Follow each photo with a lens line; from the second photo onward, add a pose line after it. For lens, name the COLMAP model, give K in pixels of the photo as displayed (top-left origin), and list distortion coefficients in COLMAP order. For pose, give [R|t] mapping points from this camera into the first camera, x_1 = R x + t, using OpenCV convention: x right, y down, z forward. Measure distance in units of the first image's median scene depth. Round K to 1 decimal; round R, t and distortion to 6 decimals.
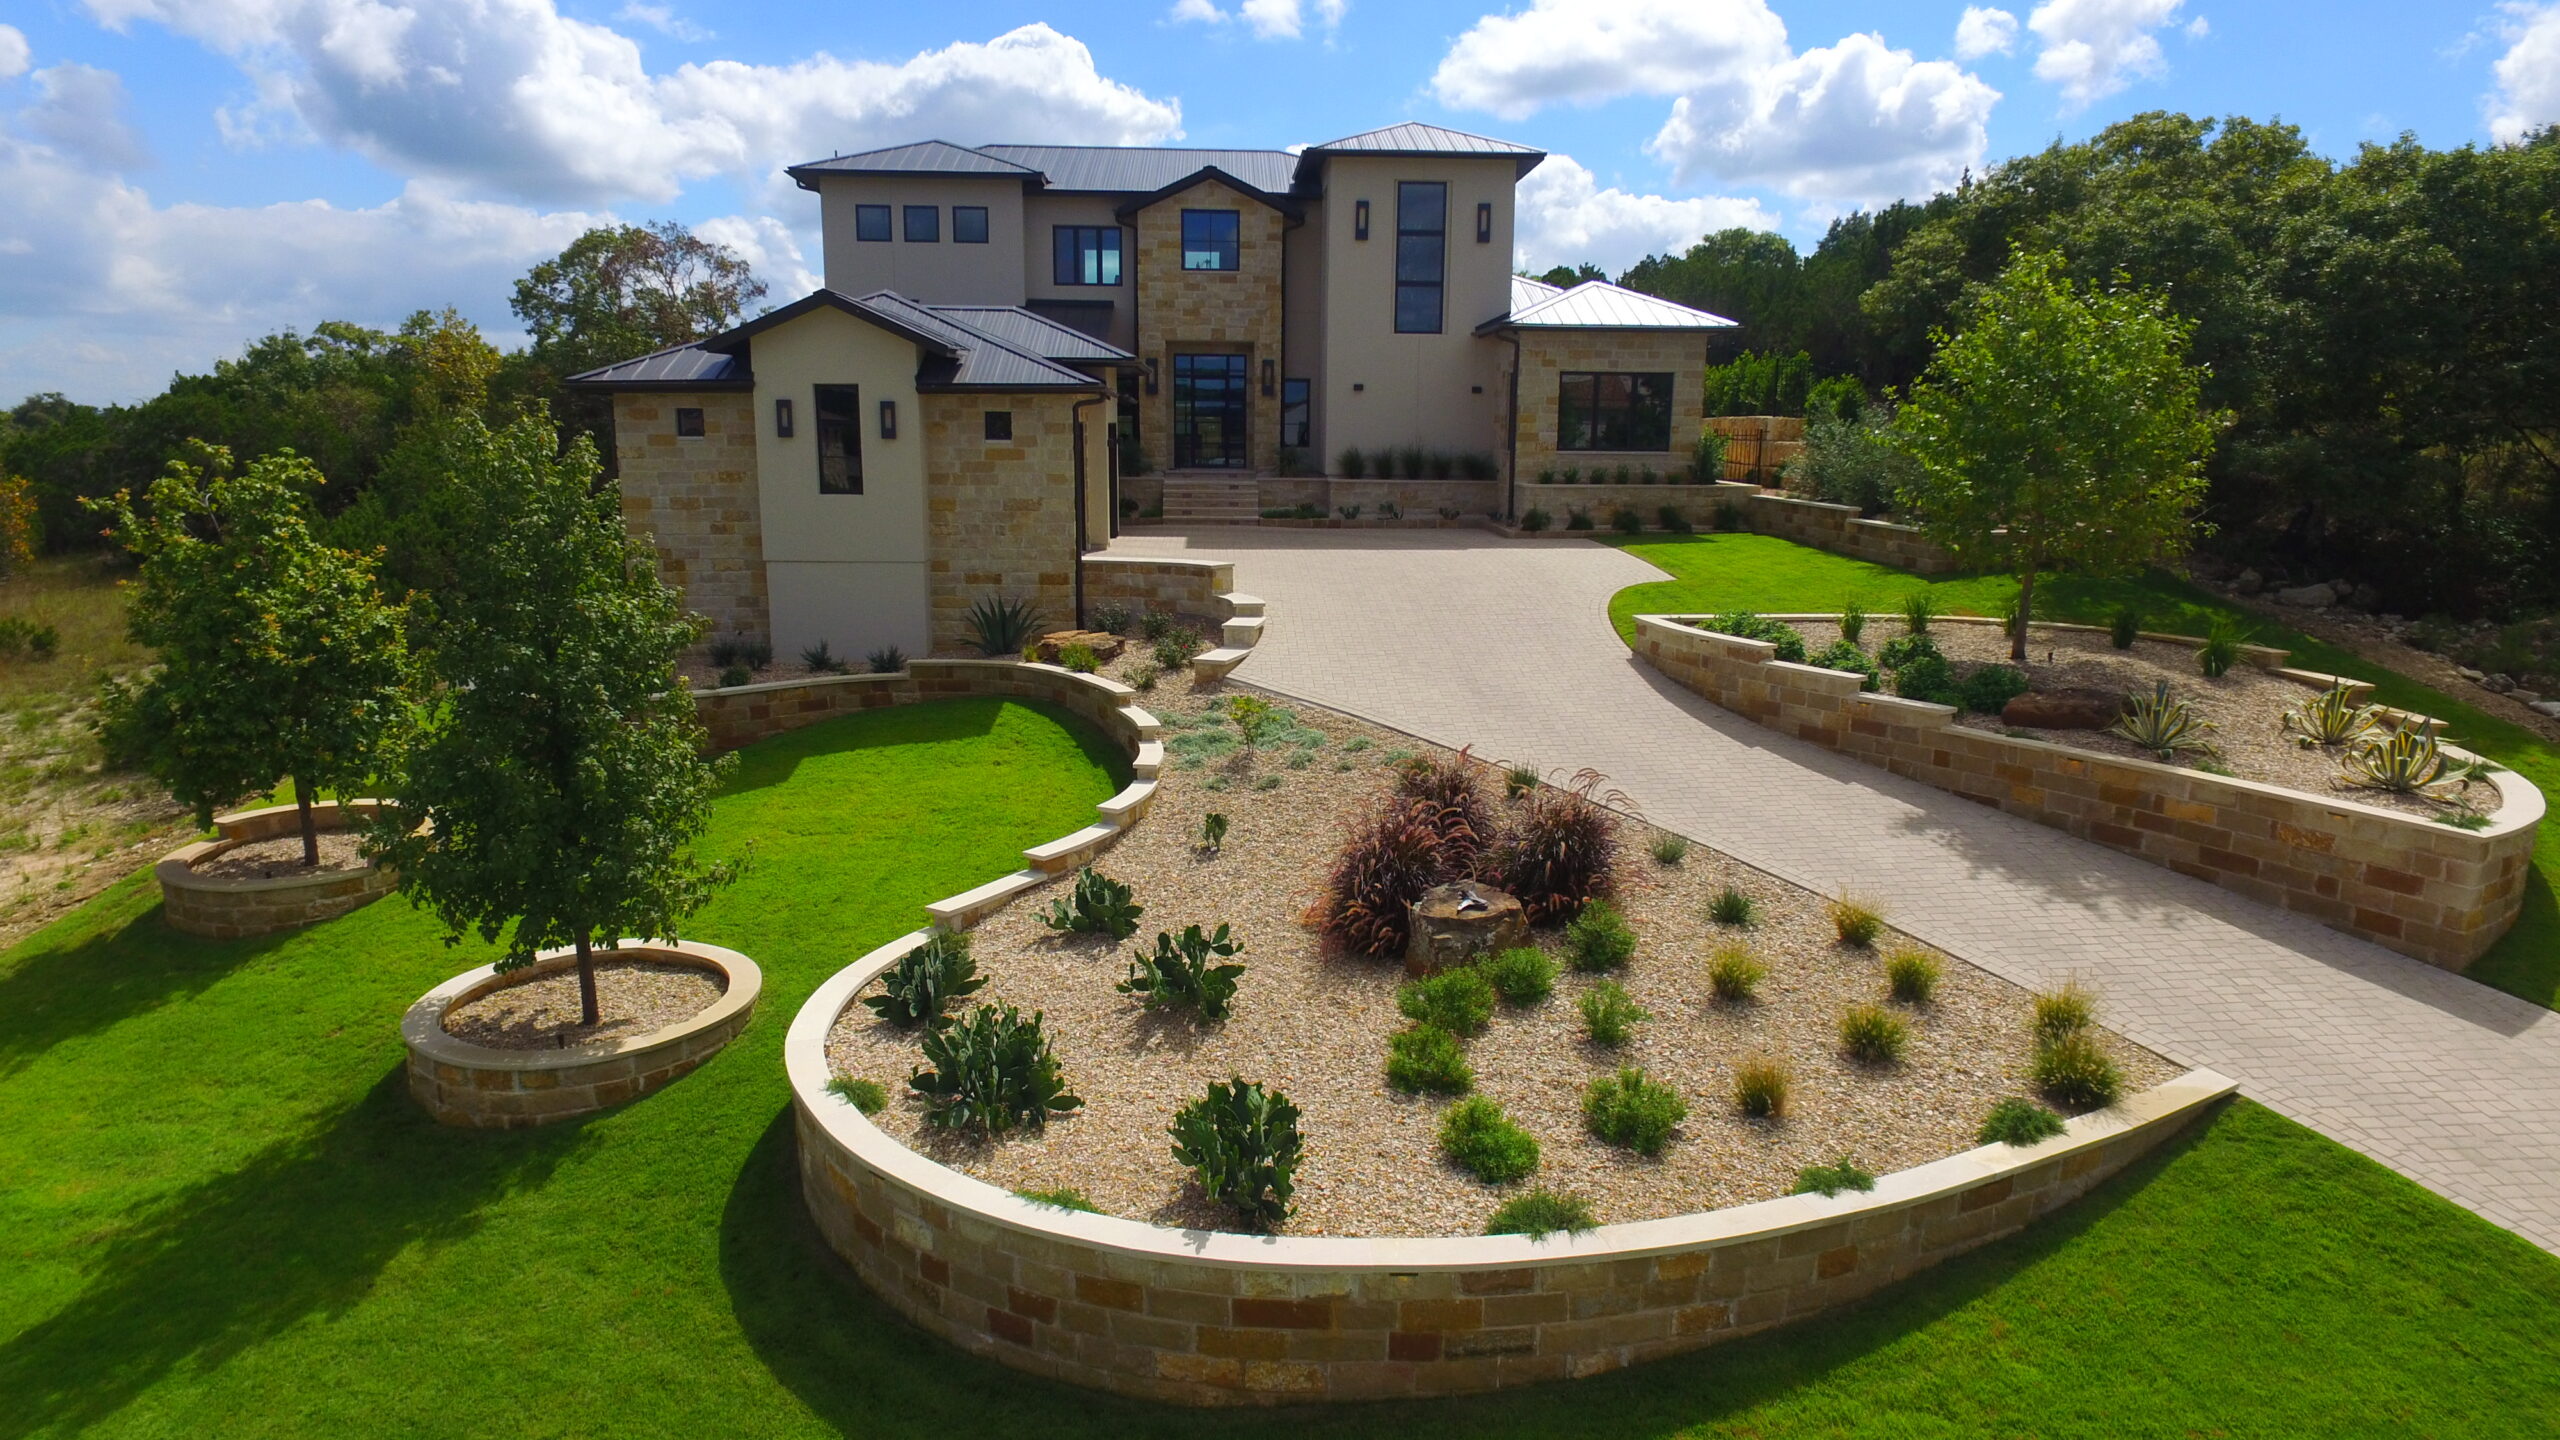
lens RADIAL K [[1473.6, 0, 1274.6], [0, 1473.6, 716.7], [0, 0, 1]] dist [-0.002330, 0.004841]
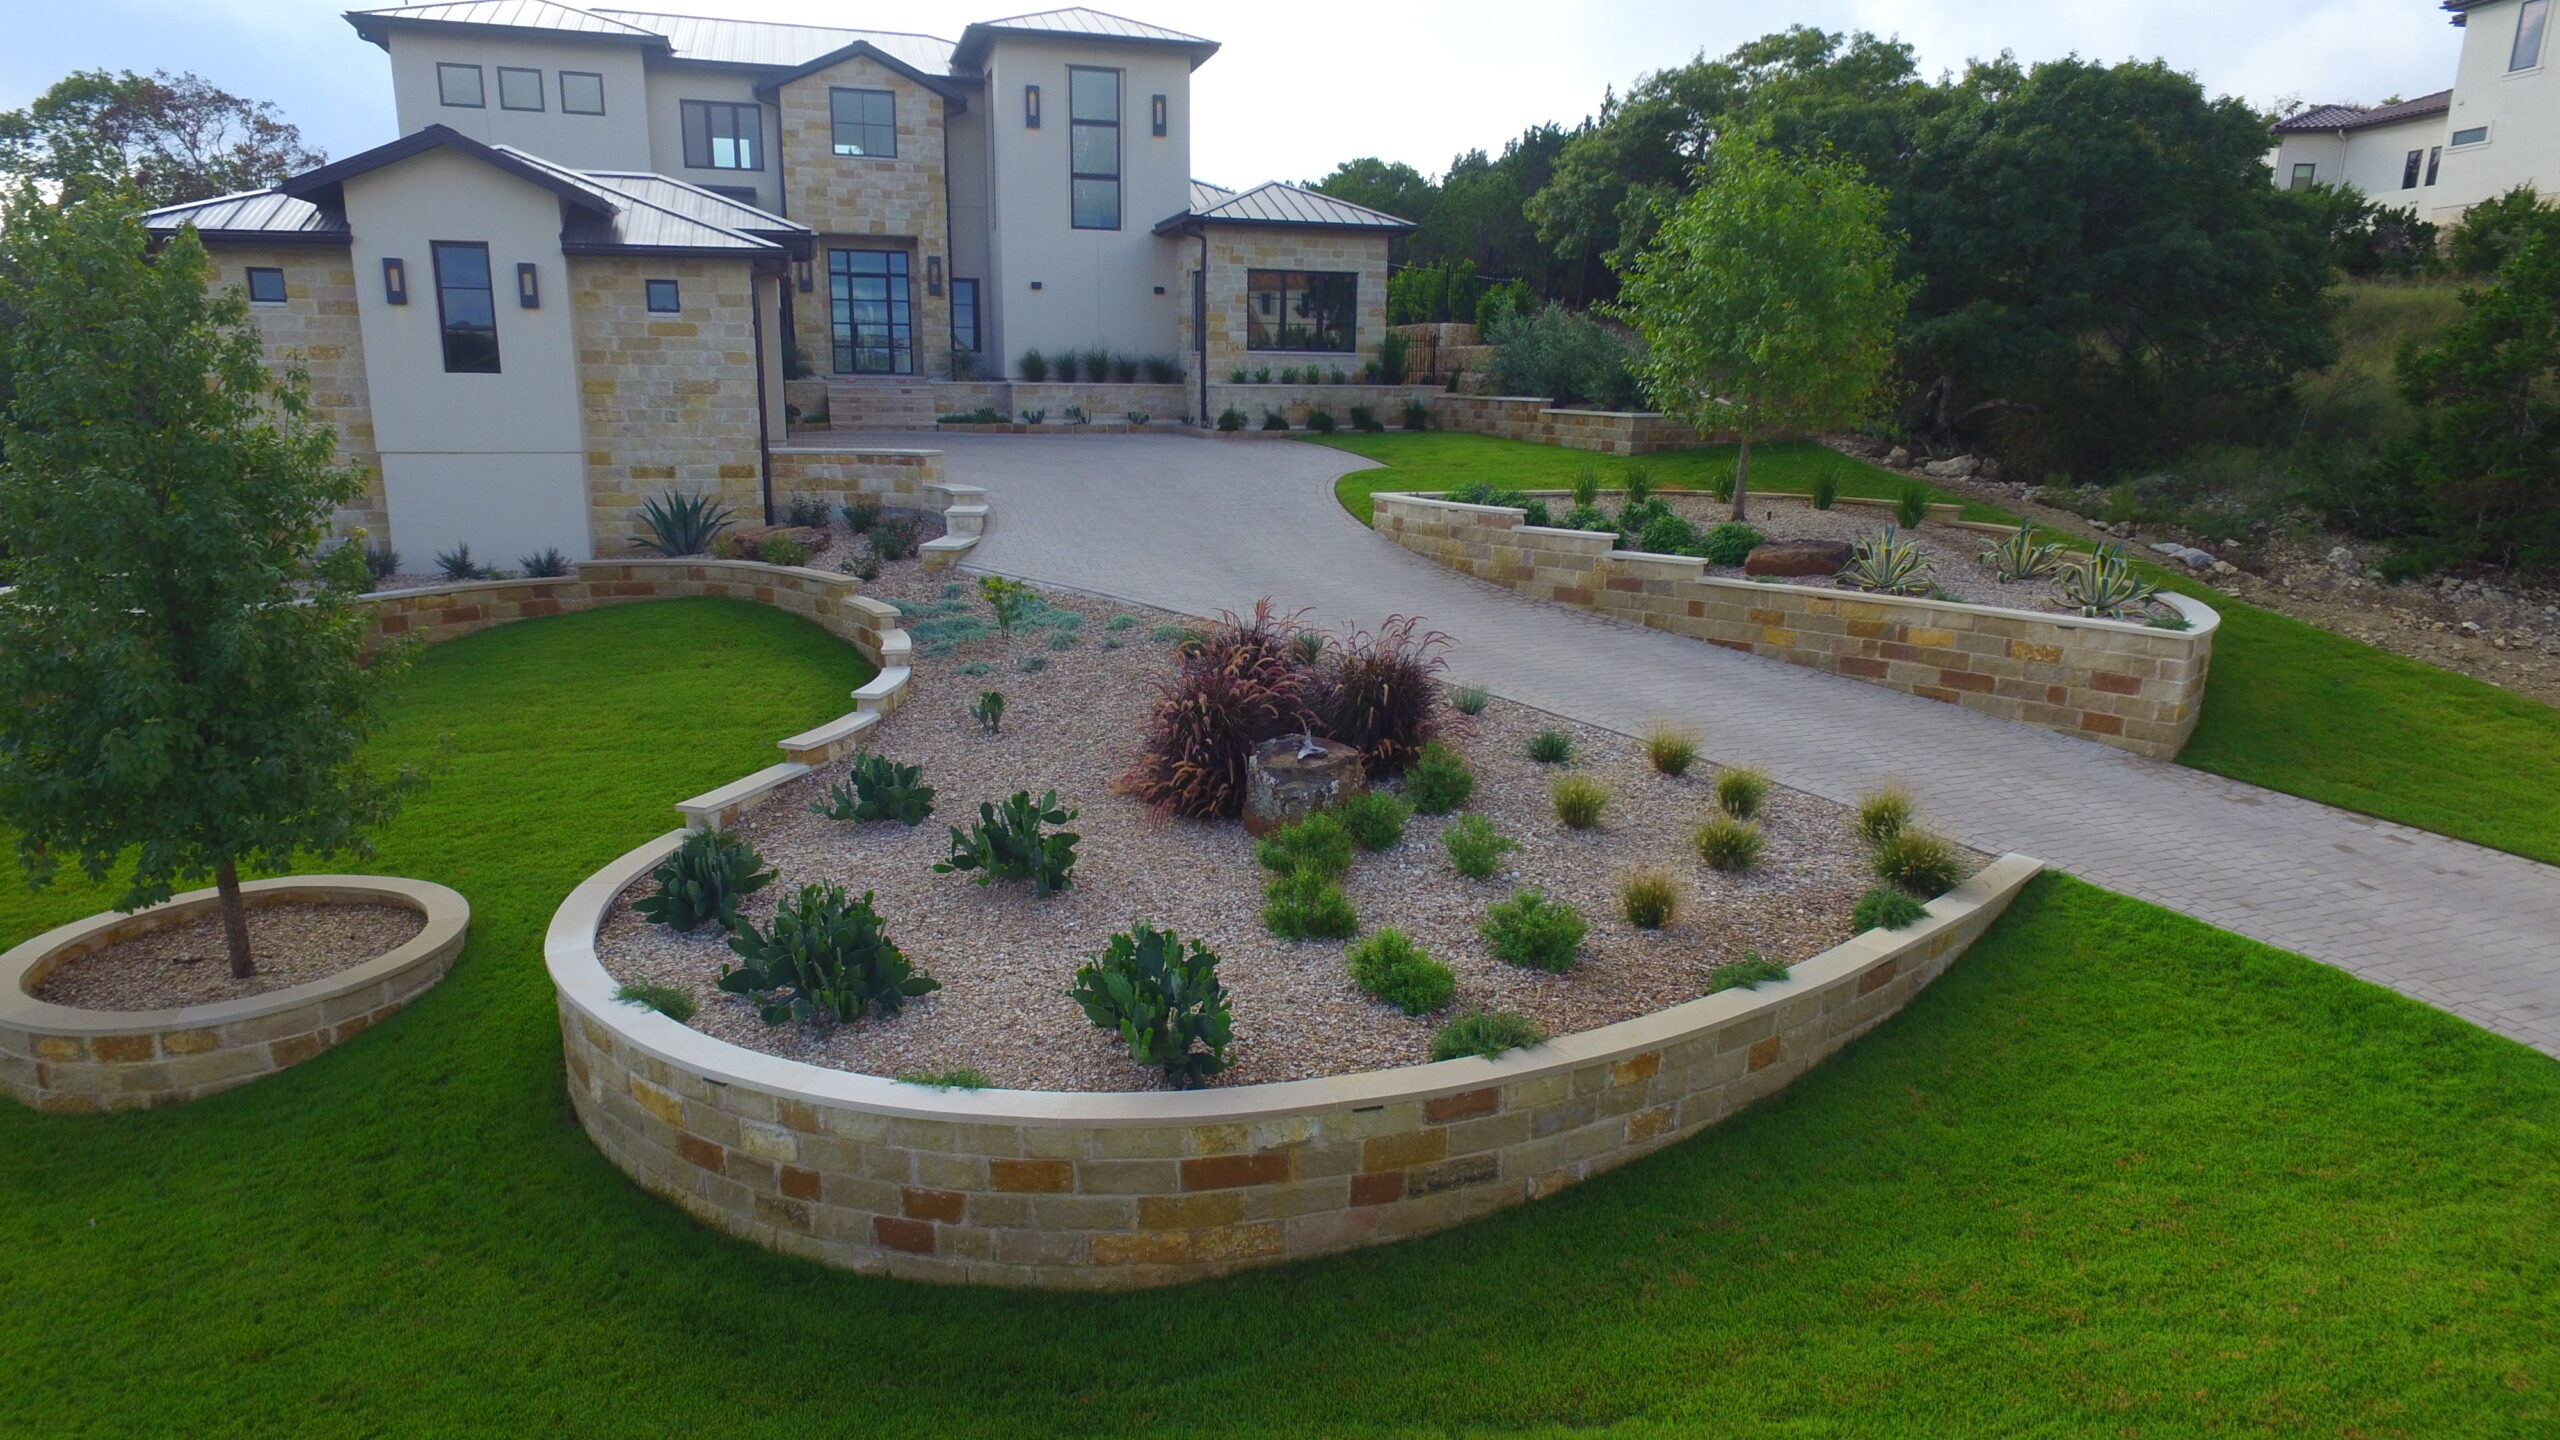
lens RADIAL K [[1473.6, 0, 1274.6], [0, 1473.6, 716.7], [0, 0, 1]] dist [-0.002330, 0.004841]
pose [[0.968266, -0.053542, 0.244121, -0.099500], [0.044949, 0.998162, 0.040641, 0.054854], [-0.245848, -0.028379, 0.968893, 0.079863]]
